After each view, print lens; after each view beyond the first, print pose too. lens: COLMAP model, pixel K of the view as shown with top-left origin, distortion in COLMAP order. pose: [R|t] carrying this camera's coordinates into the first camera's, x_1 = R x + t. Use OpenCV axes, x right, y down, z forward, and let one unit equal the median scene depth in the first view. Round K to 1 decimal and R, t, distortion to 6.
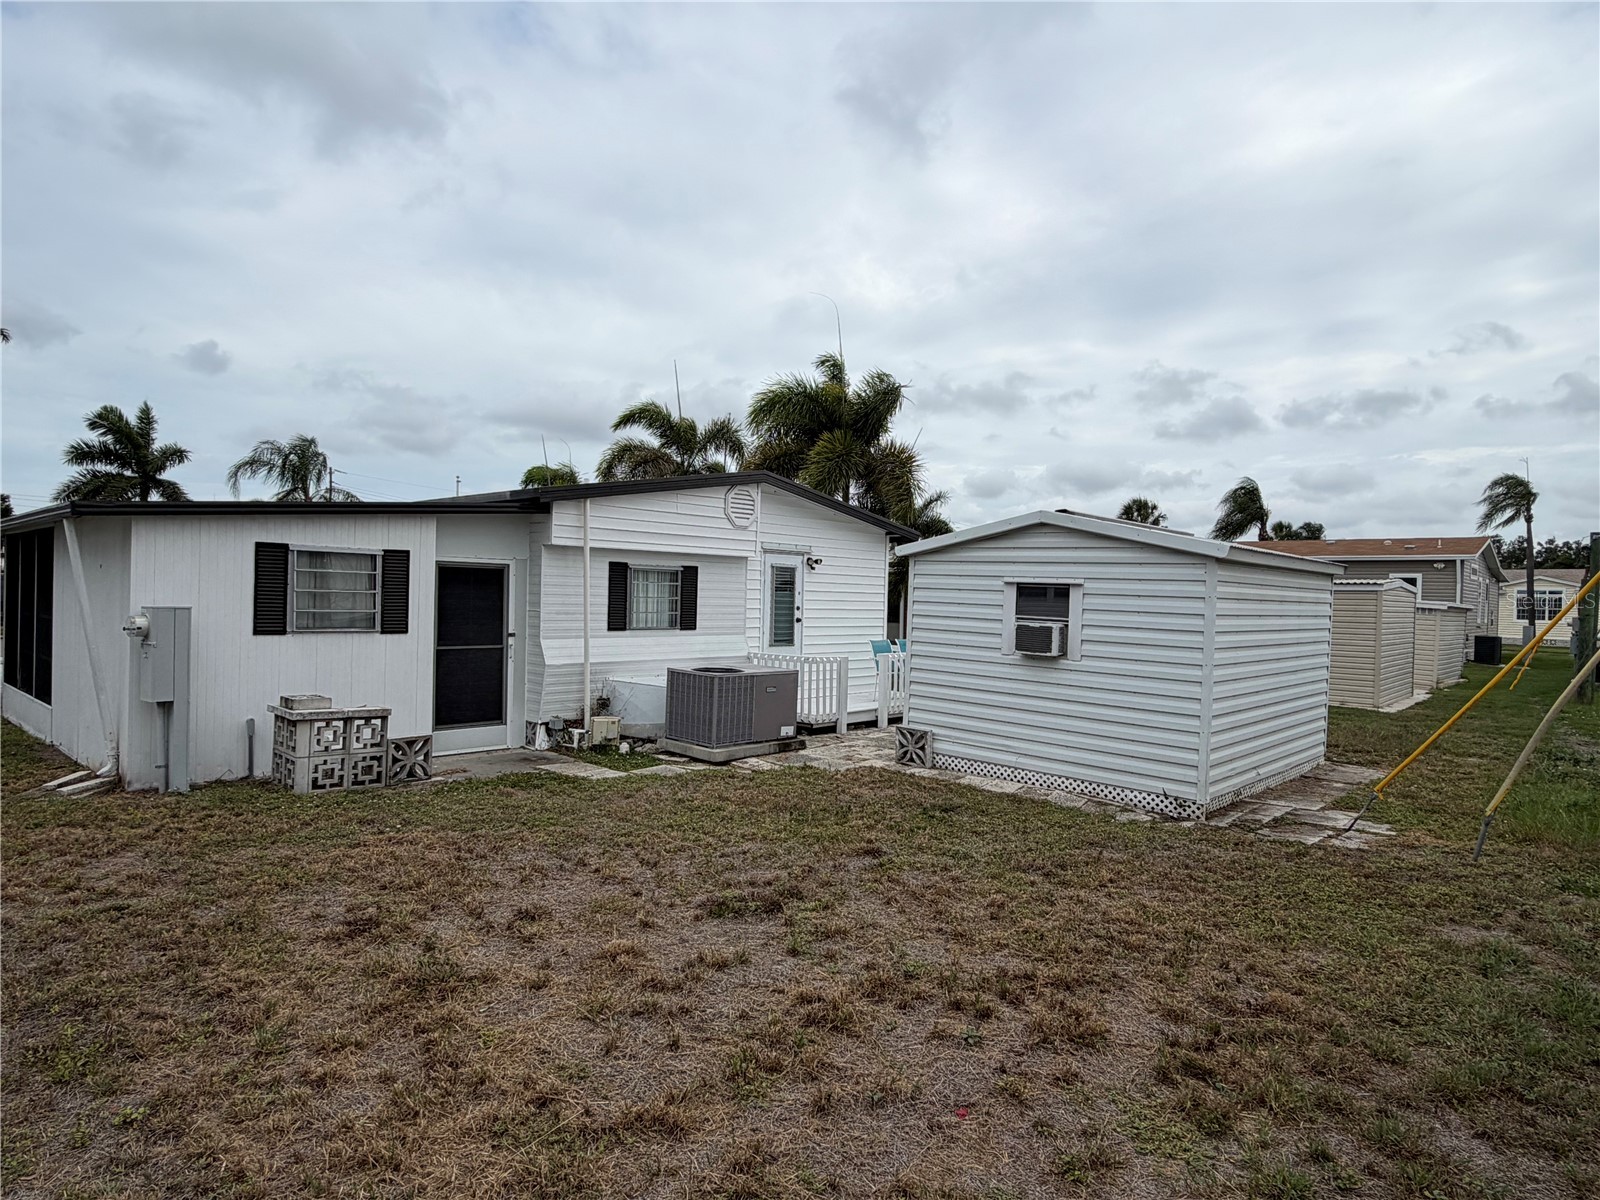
lens RADIAL K [[918.5, 0, 791.2], [0, 918.5, 596.3], [0, 0, 1]] dist [-0.001166, 0.001593]
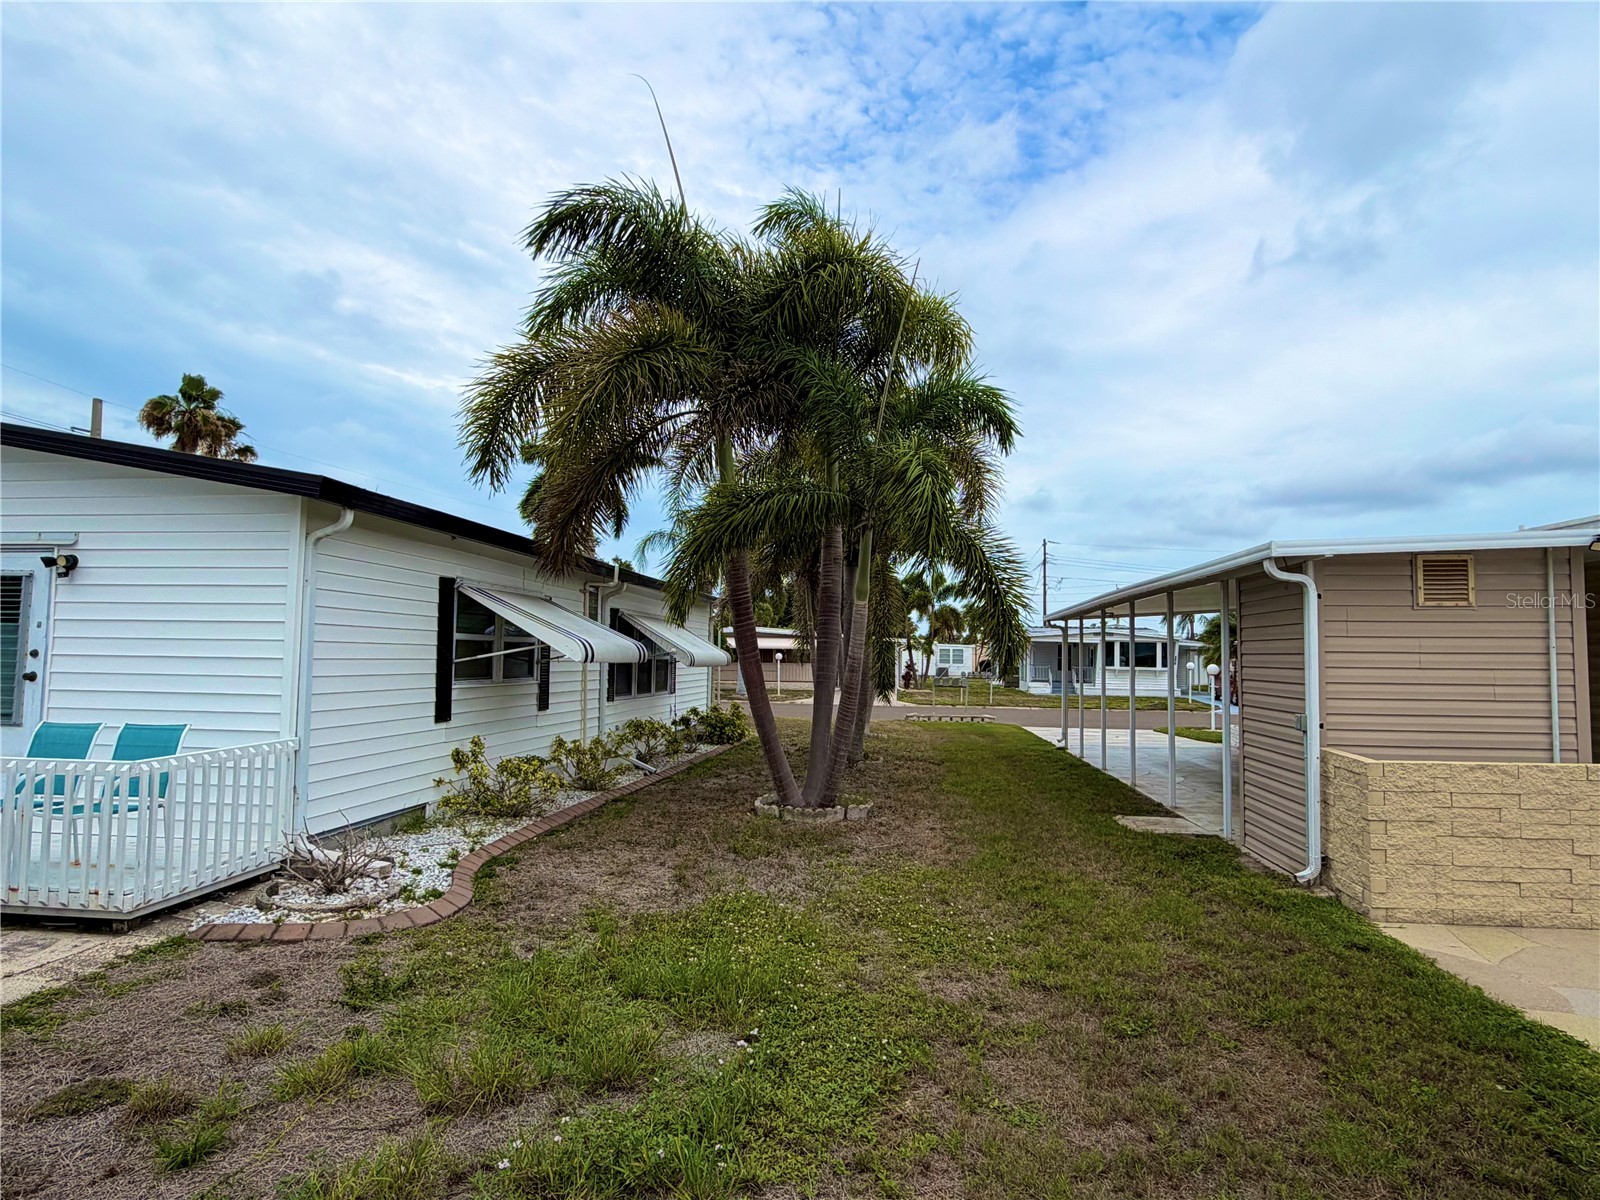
lens RADIAL K [[918.5, 0, 803.5], [0, 918.5, 604.5], [0, 0, 1]] dist [-0.001166, 0.001593]
pose [[0.572669, -0.054887, -0.817947, 0.861687], [0.003318, 0.997903, -0.064640, 0.025791], [0.819780, 0.034304, 0.571650, 1.340214]]
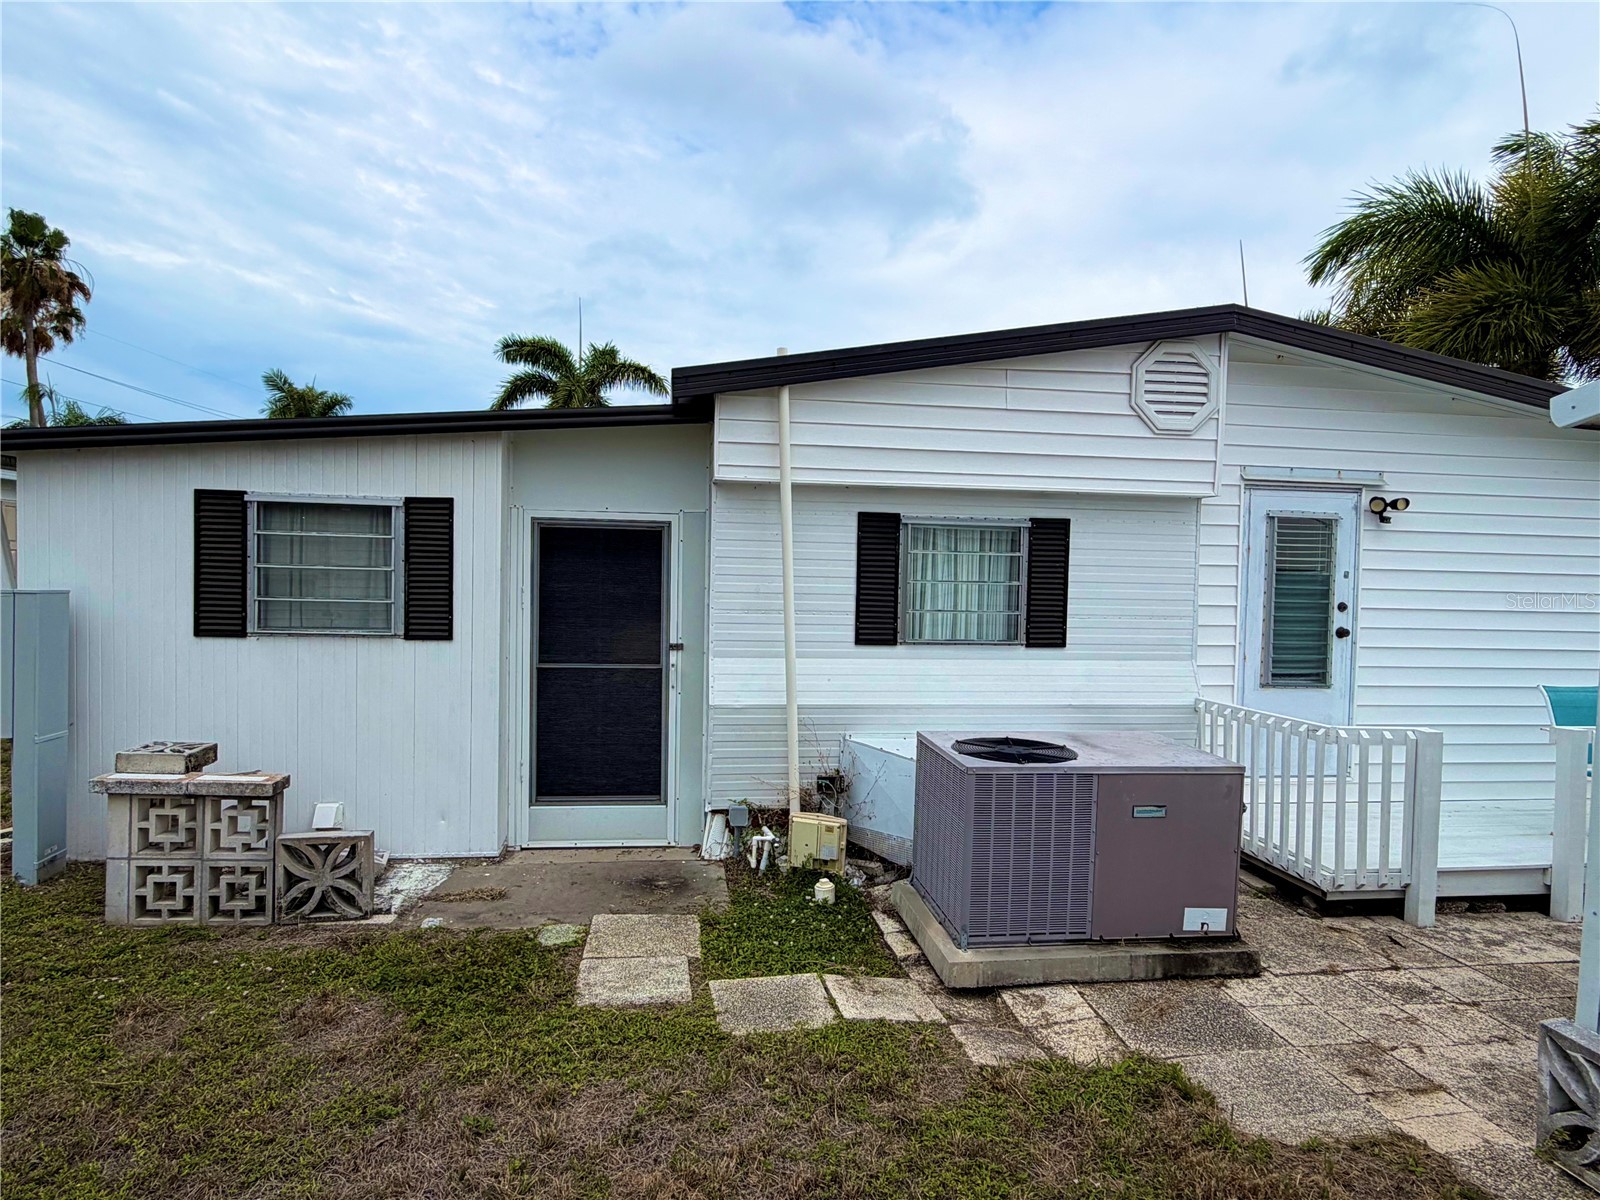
lens RADIAL K [[918.5, 0, 791.0], [0, 918.5, 602.2], [0, 0, 1]] dist [-0.001166, 0.001593]
pose [[0.780243, 0.007233, -0.625434, 0.101627], [-0.002207, 0.999959, 0.008810, 0.009019], [0.625472, -0.005494, 0.780227, 0.587446]]
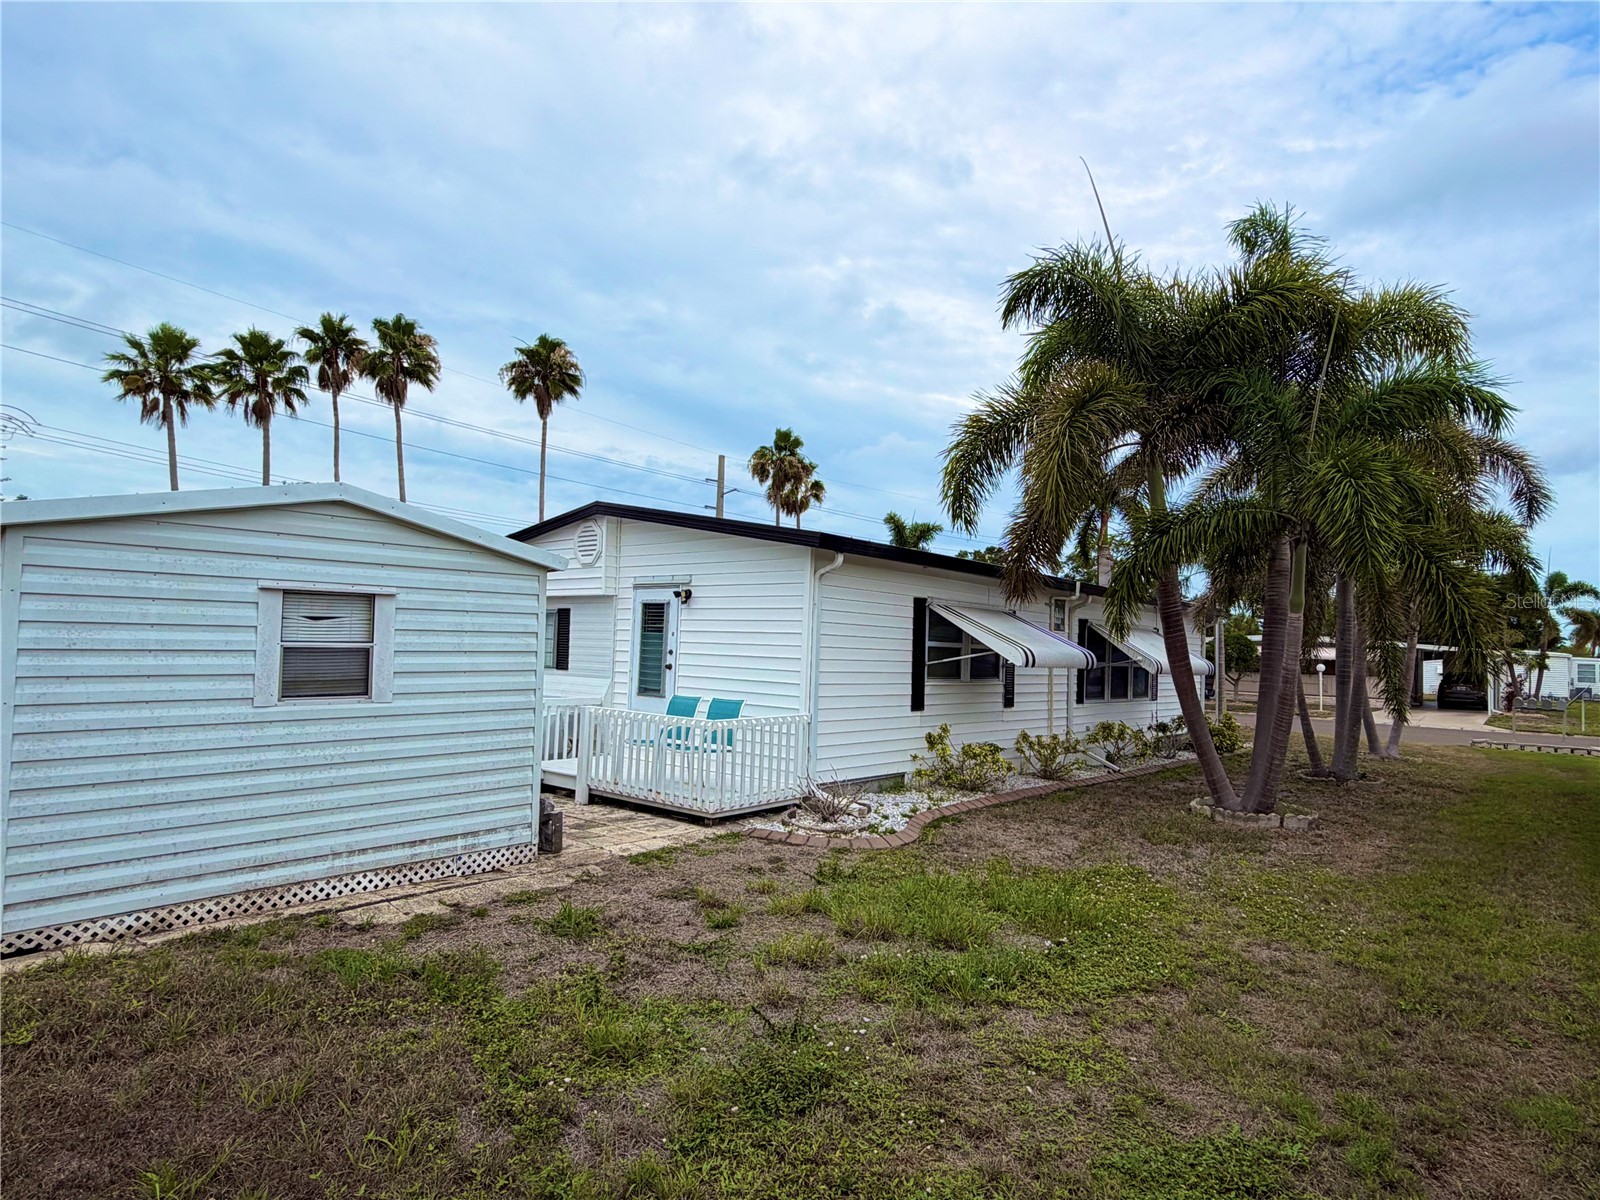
lens RADIAL K [[918.5, 0, 798.9], [0, 918.5, 594.2], [0, 0, 1]] dist [-0.001166, 0.001593]
pose [[0.033899, -0.074931, -0.996612, 1.054023], [-0.024072, 0.996835, -0.075766, 0.026416], [0.999135, 0.026559, 0.031988, 1.375900]]
